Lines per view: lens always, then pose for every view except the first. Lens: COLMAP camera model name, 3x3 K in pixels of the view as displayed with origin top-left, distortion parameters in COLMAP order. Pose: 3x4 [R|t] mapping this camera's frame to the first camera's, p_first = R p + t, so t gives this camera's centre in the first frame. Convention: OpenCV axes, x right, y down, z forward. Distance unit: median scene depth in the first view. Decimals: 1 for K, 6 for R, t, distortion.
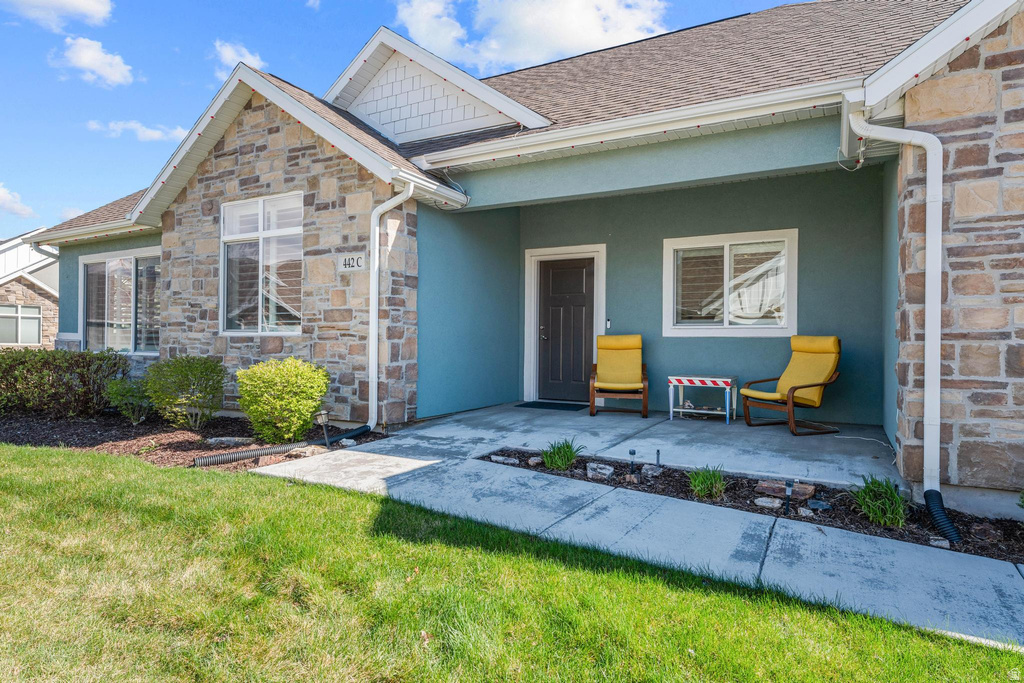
lens RADIAL K [[581.8, 0, 512.0], [0, 581.8, 341.5], [0, 0, 1]] dist [-0.000952, 0.001368]
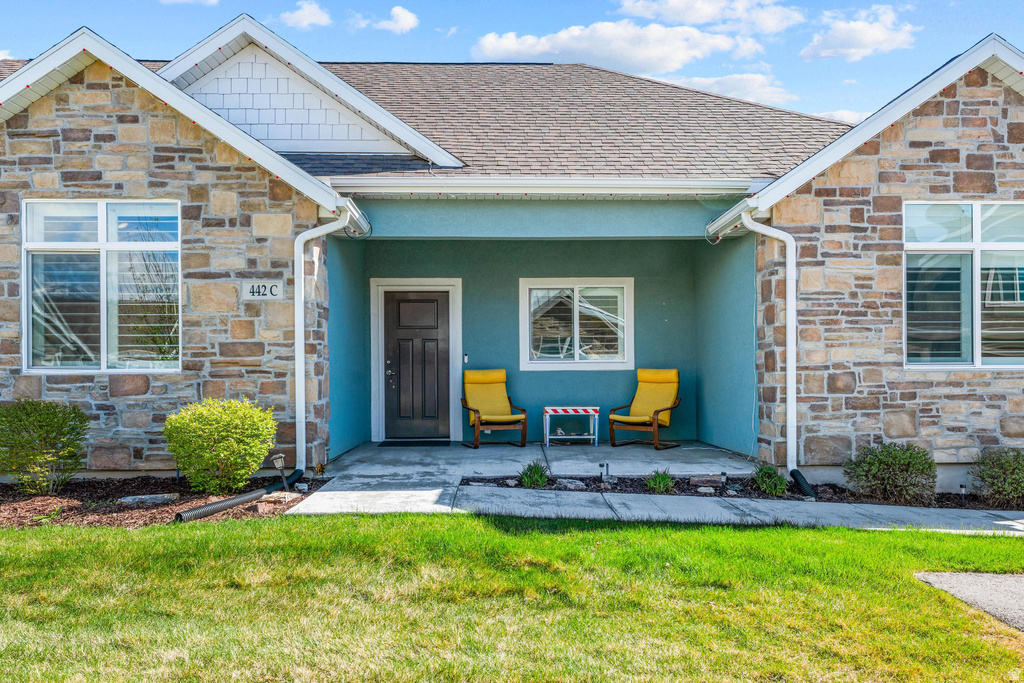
lens RADIAL K [[727.2, 0, 512.3], [0, 727.2, 380.9], [0, 0, 1]] dist [0.002436, 0.000783]
pose [[0.862216, -0.015542, 0.506302, -0.499171], [0.013402, 0.999879, 0.007870, -0.000485], [-0.506364, 0.000000, 0.862320, -0.151991]]
